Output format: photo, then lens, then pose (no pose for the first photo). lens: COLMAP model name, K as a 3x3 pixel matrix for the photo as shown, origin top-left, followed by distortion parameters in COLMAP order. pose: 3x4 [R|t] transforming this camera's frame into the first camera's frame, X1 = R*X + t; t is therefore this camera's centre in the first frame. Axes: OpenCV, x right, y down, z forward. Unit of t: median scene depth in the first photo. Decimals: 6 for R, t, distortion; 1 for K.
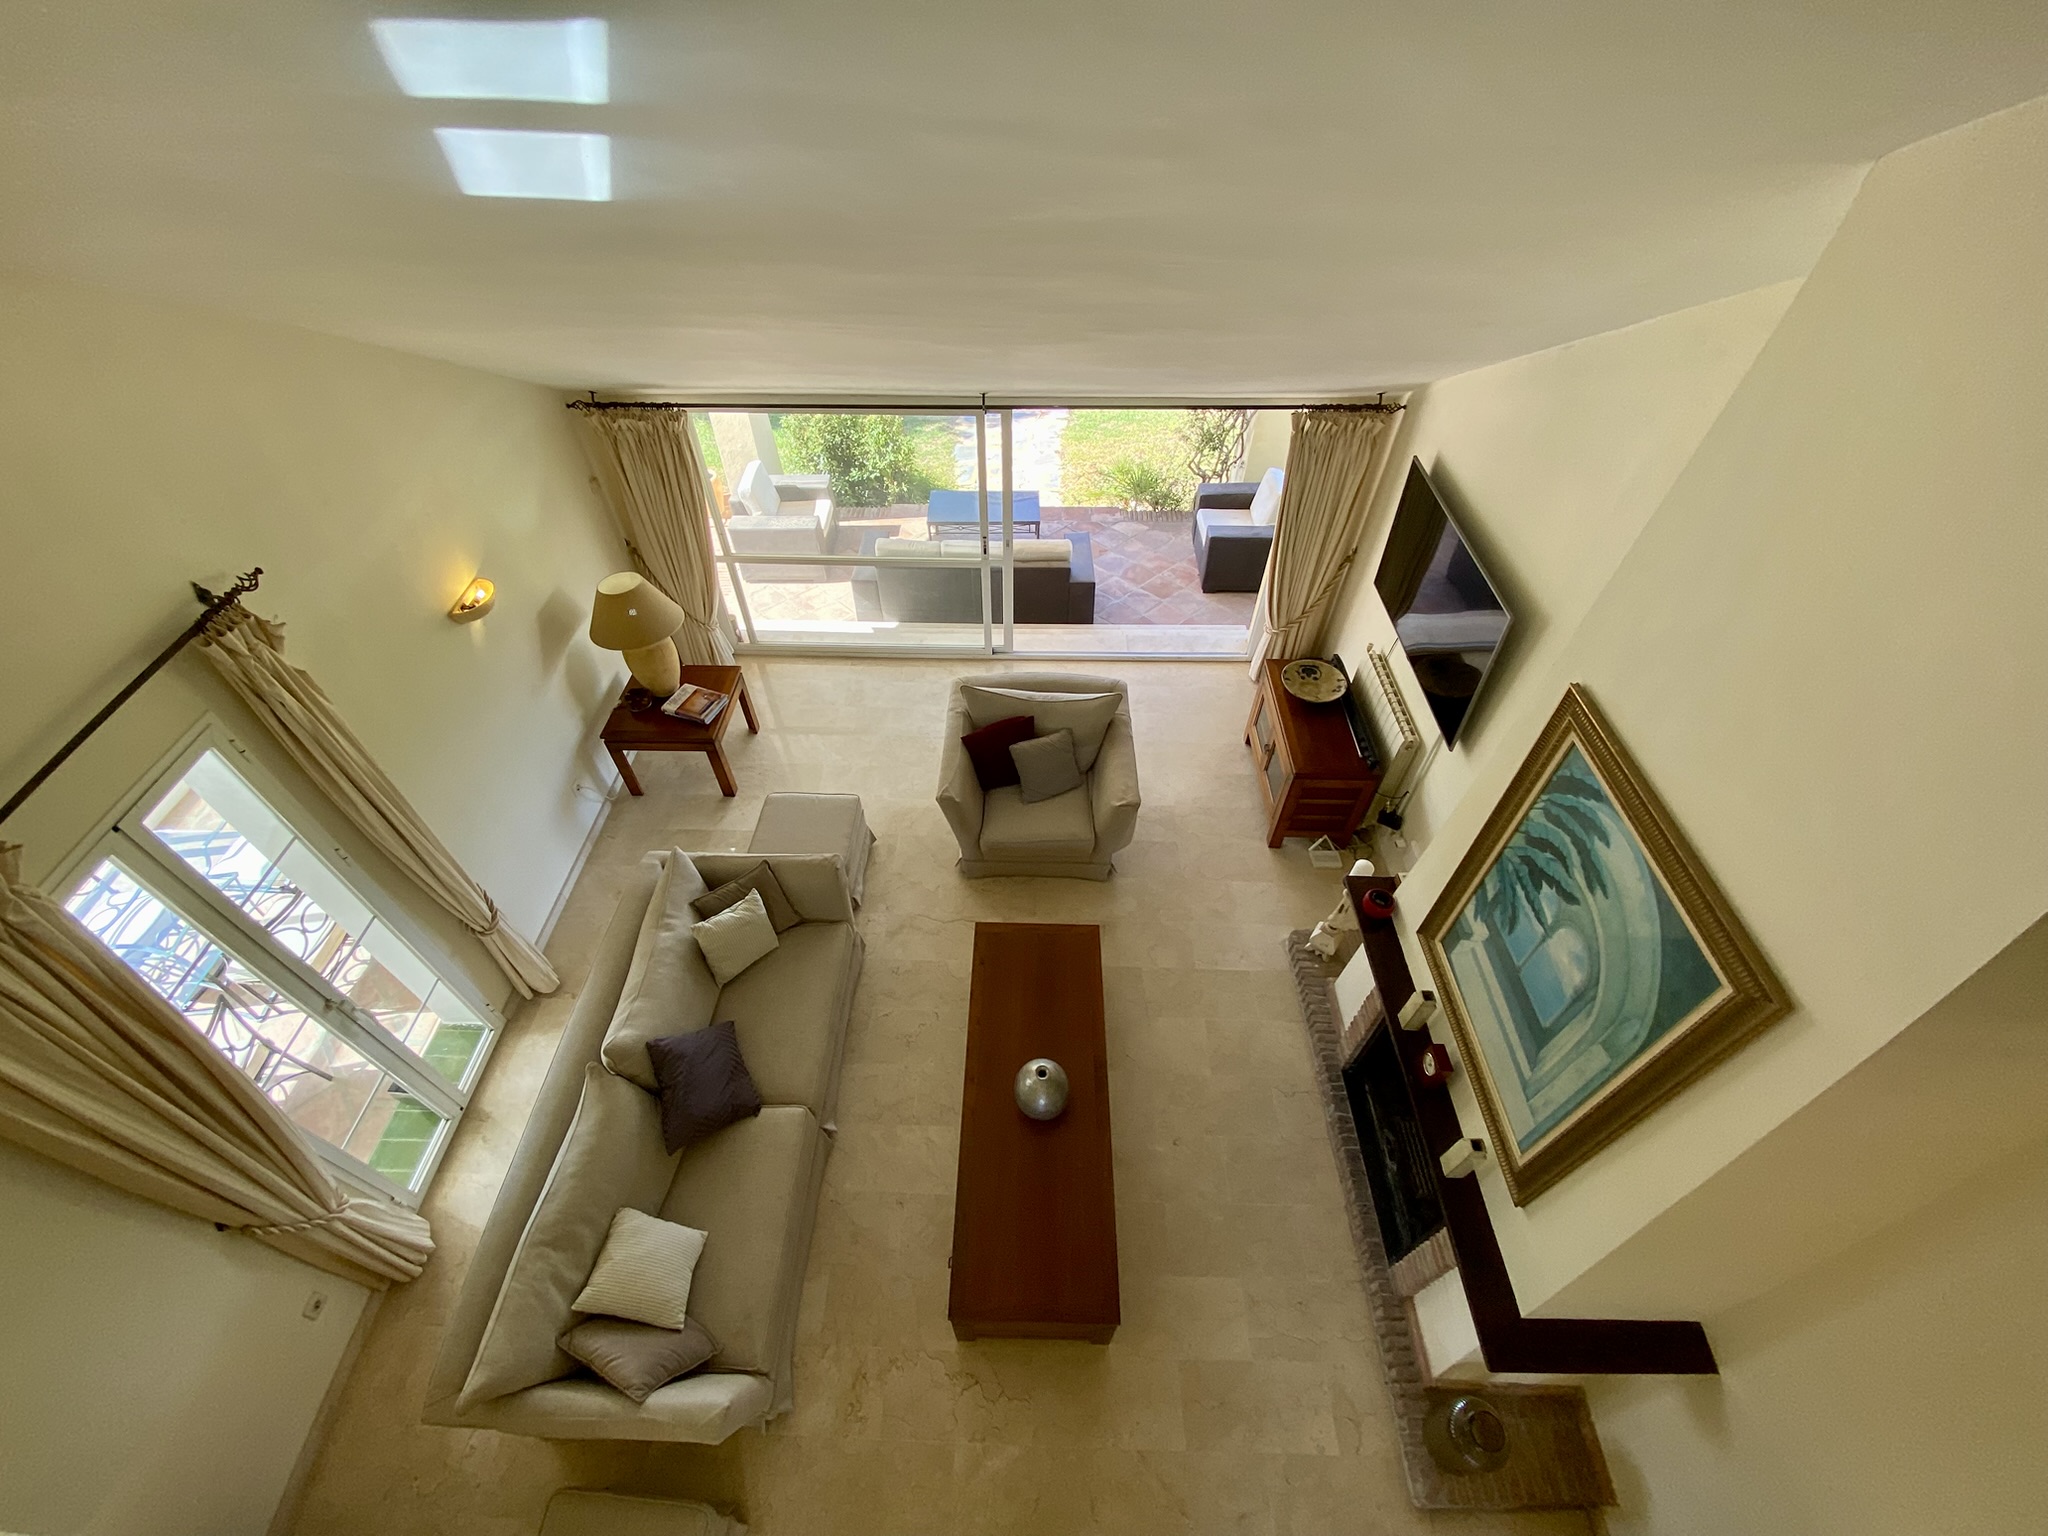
lens RADIAL K [[824.7, 0, 1014.3], [0, 824.7, 775.9], [0, 0, 1]] dist [0.014124, -0.017652]
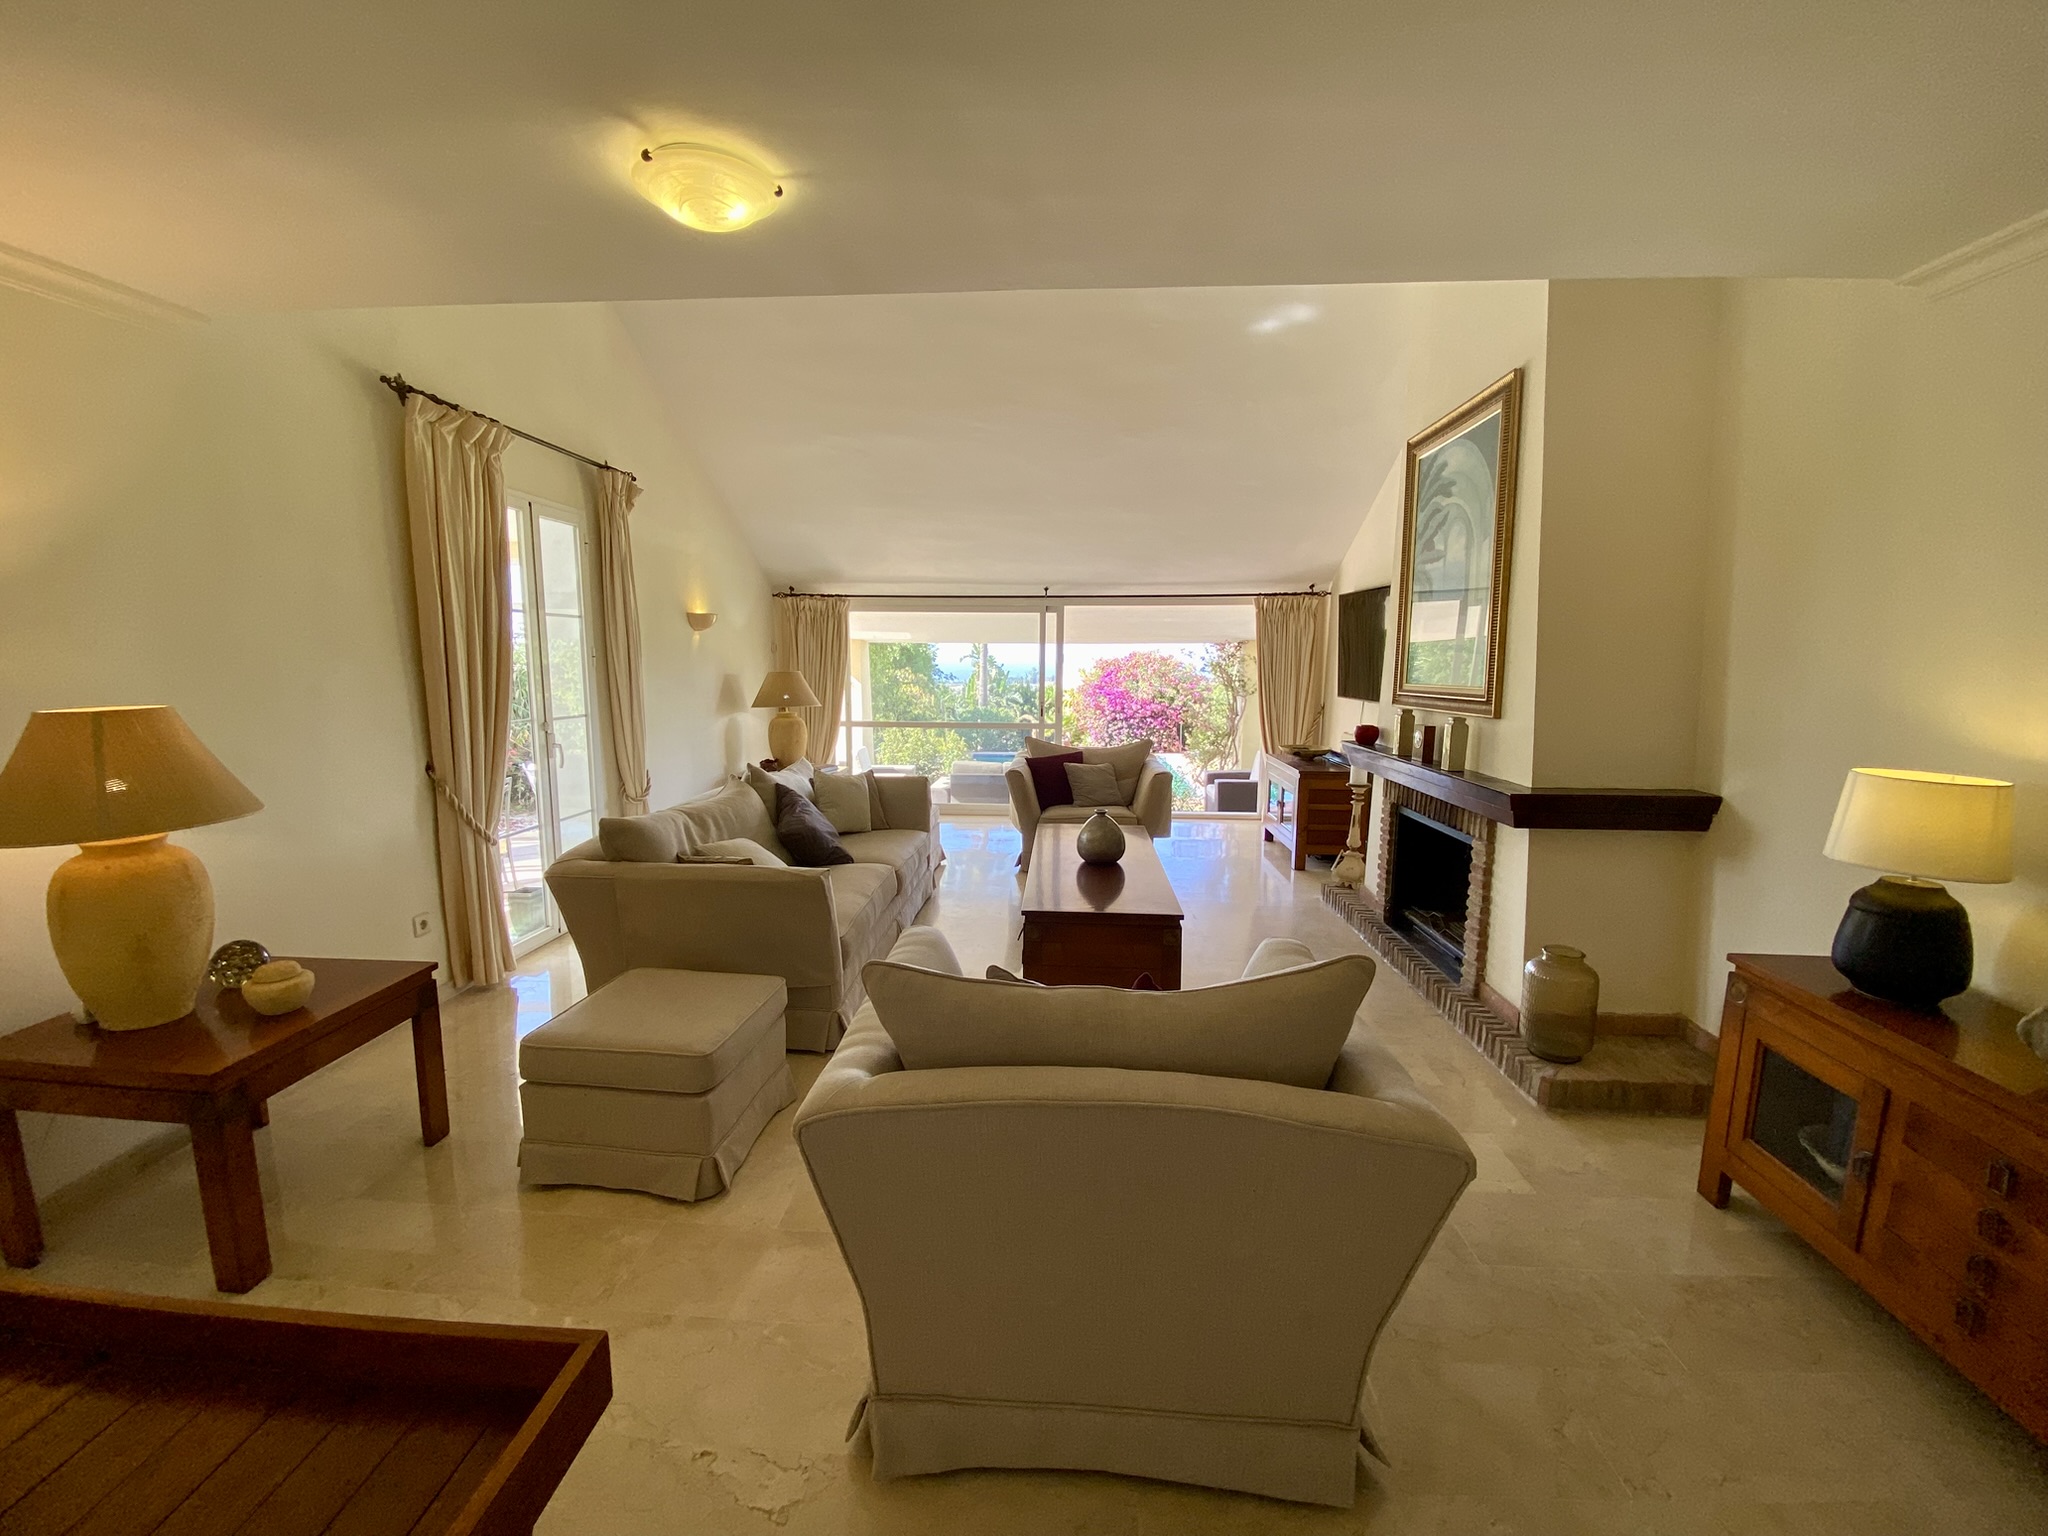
lens RADIAL K [[824.7, 0, 998.6], [0, 824.7, 758.5], [0, 0, 1]] dist [0.014124, -0.017652]
pose [[0.998135, 0.021939, -0.056973, -0.031853], [-0.053784, 0.757556, -0.650550, 0.753824], [0.028888, 0.652401, 0.757323, 0.047418]]
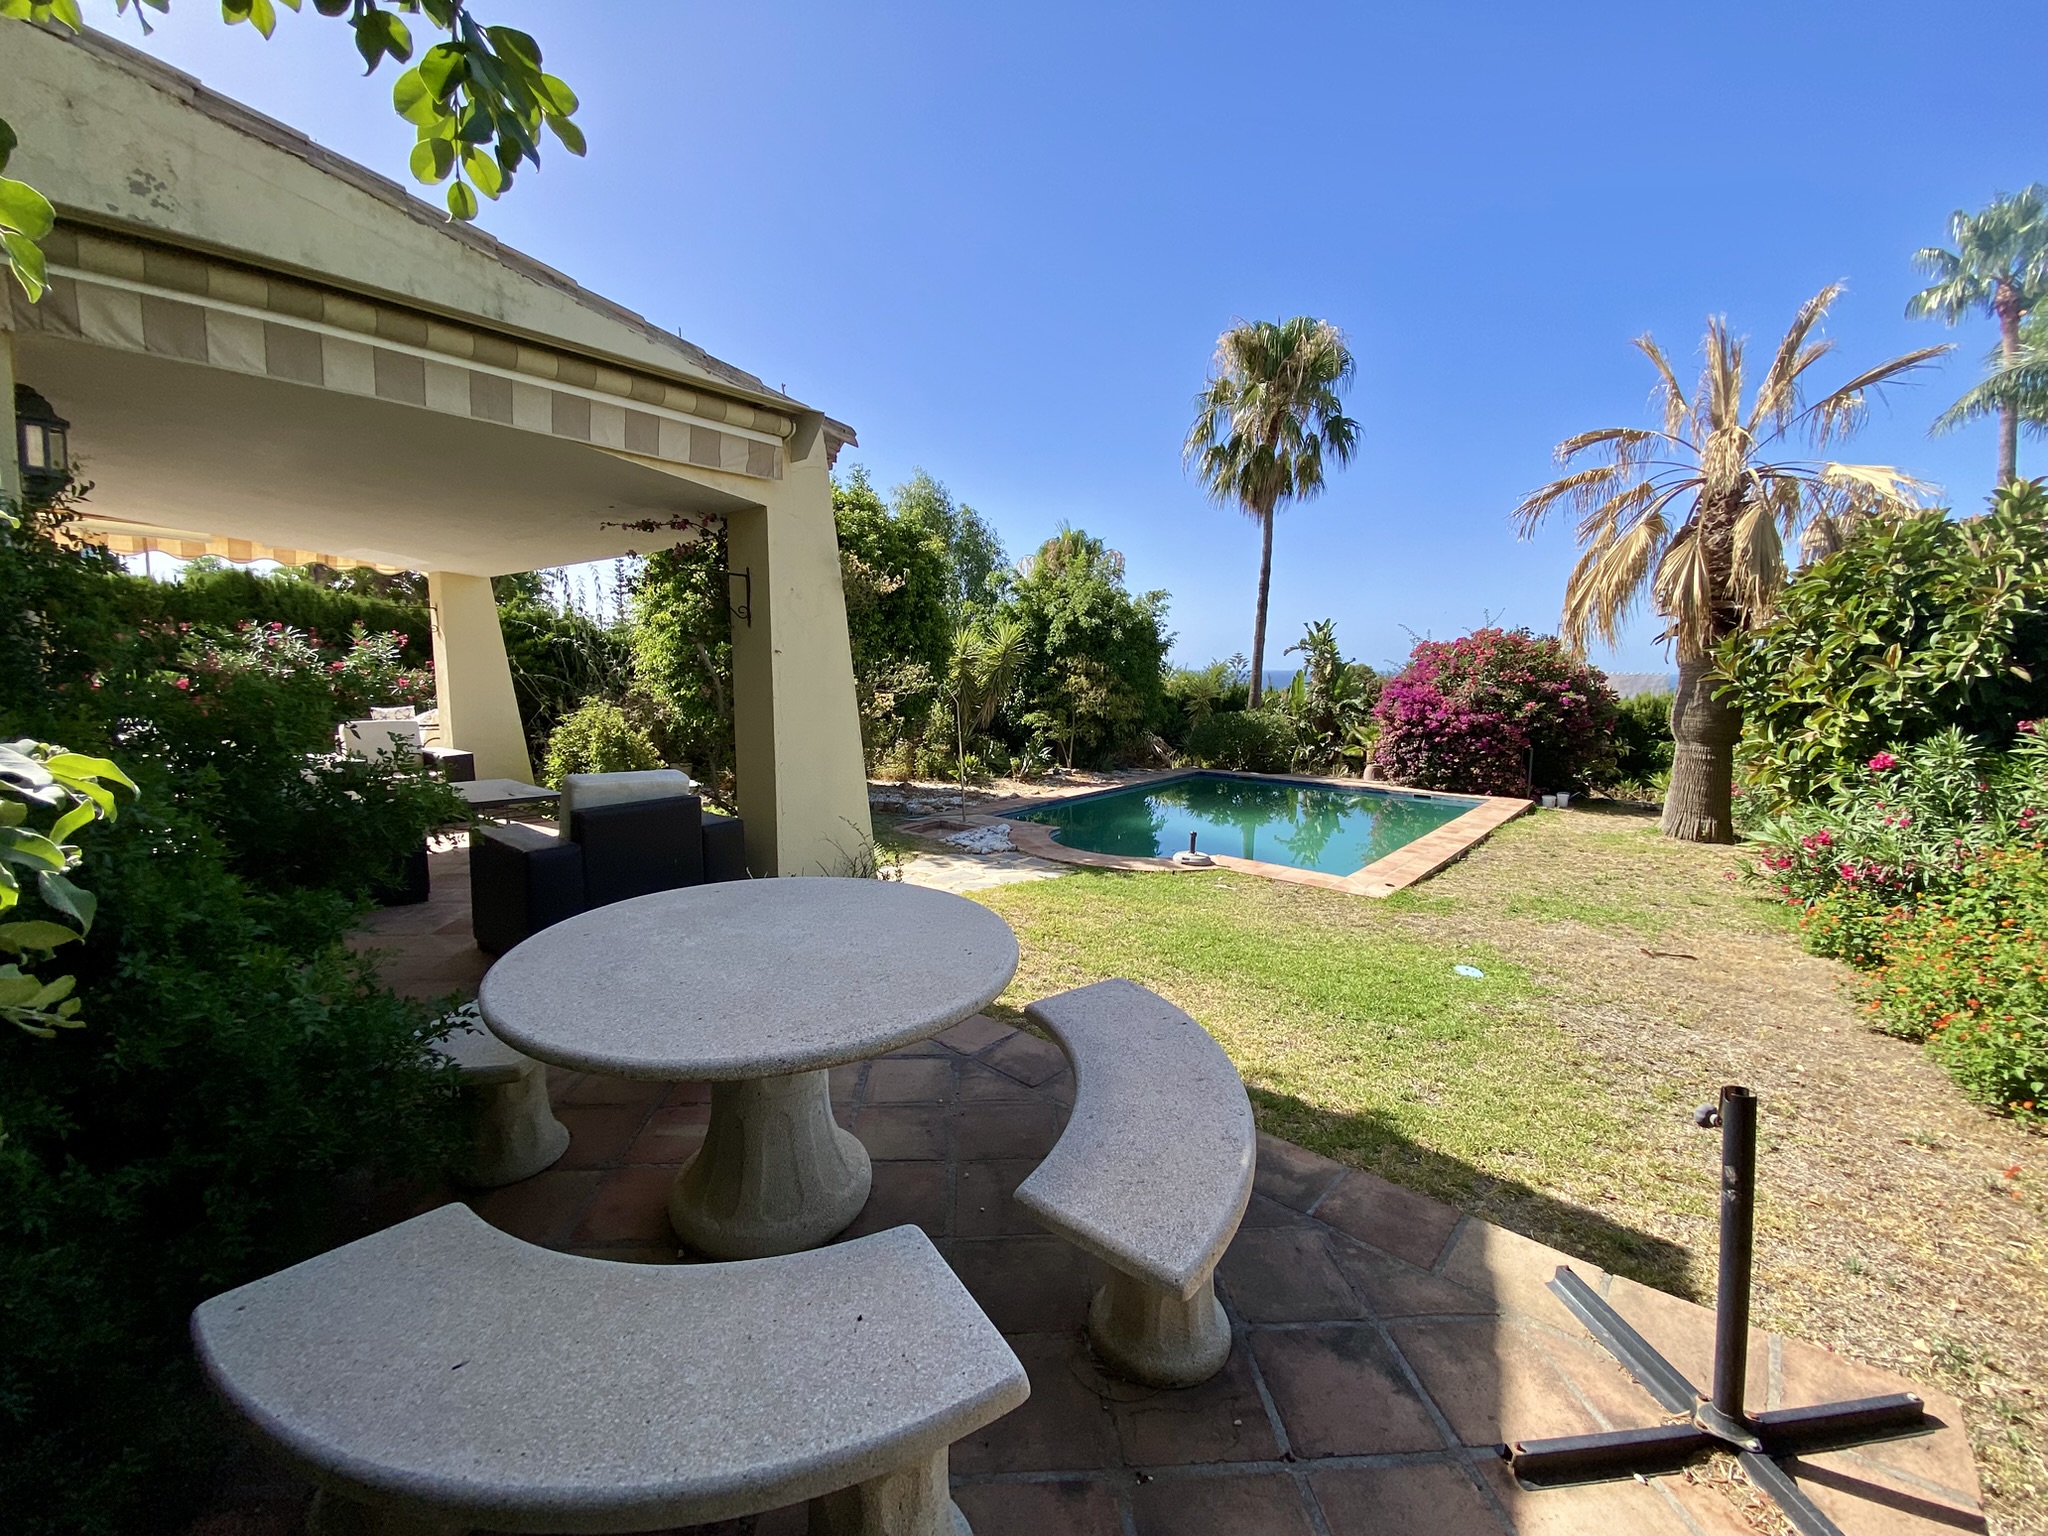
lens RADIAL K [[824.7, 0, 1006.2], [0, 824.7, 777.3], [0, 0, 1]] dist [0.014124, -0.017652]
pose [[0.771752, 0.103993, -0.627363, 1.250026], [-0.481390, 0.740162, -0.469493, -0.343432], [0.415526, 0.664339, 0.621282, 1.169444]]
